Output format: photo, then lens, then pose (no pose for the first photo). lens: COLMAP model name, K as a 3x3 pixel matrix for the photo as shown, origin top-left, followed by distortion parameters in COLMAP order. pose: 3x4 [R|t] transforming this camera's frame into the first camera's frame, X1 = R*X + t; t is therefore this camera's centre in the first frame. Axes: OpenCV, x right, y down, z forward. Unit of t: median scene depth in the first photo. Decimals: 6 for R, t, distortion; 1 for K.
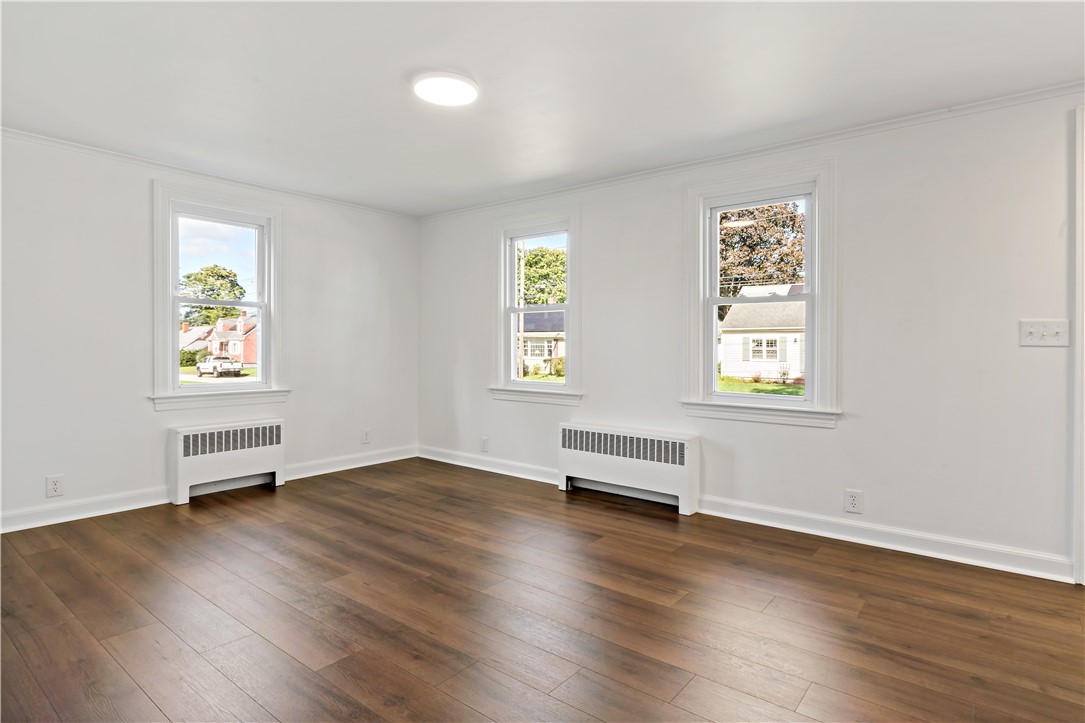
lens RADIAL K [[563.4, 0, 562.3], [0, 563.4, 350.1], [0, 0, 1]] dist [-0.001590, -0.000343]
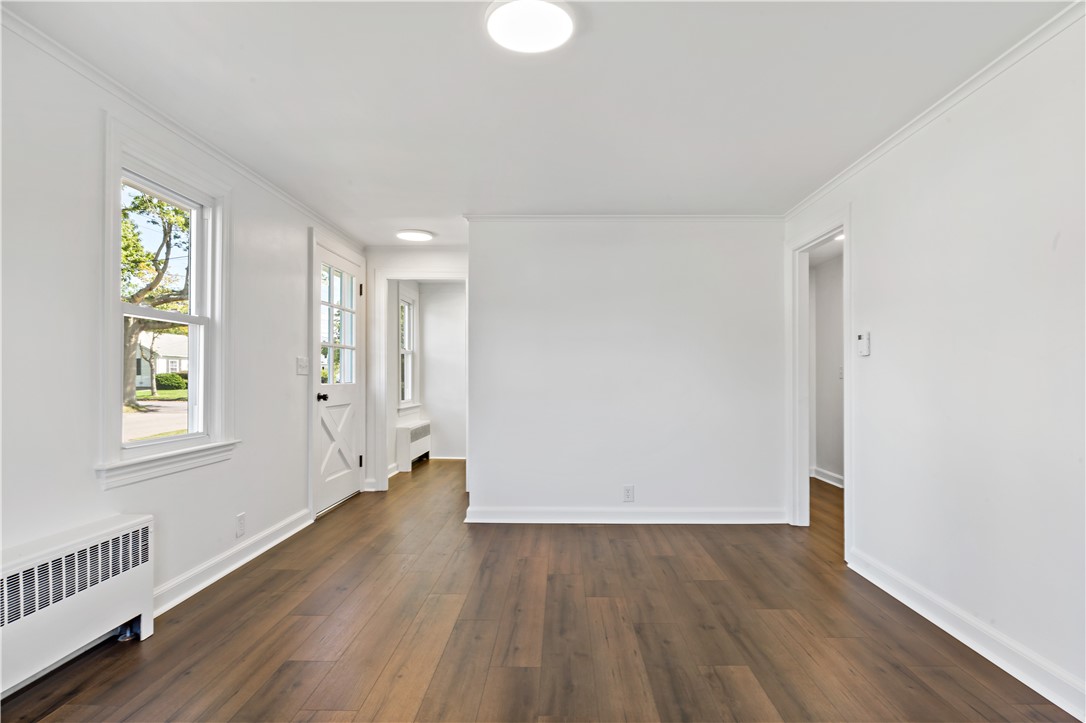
lens RADIAL K [[564.0, 0, 541.9], [0, 564.0, 367.2], [0, 0, 1]] dist [-0.001590, -0.000343]
pose [[-0.573631, 0.007913, 0.819076, -0.577818], [0.000439, 0.999956, -0.009354, -0.009936], [-0.819114, -0.005006, -0.573609, 1.014153]]
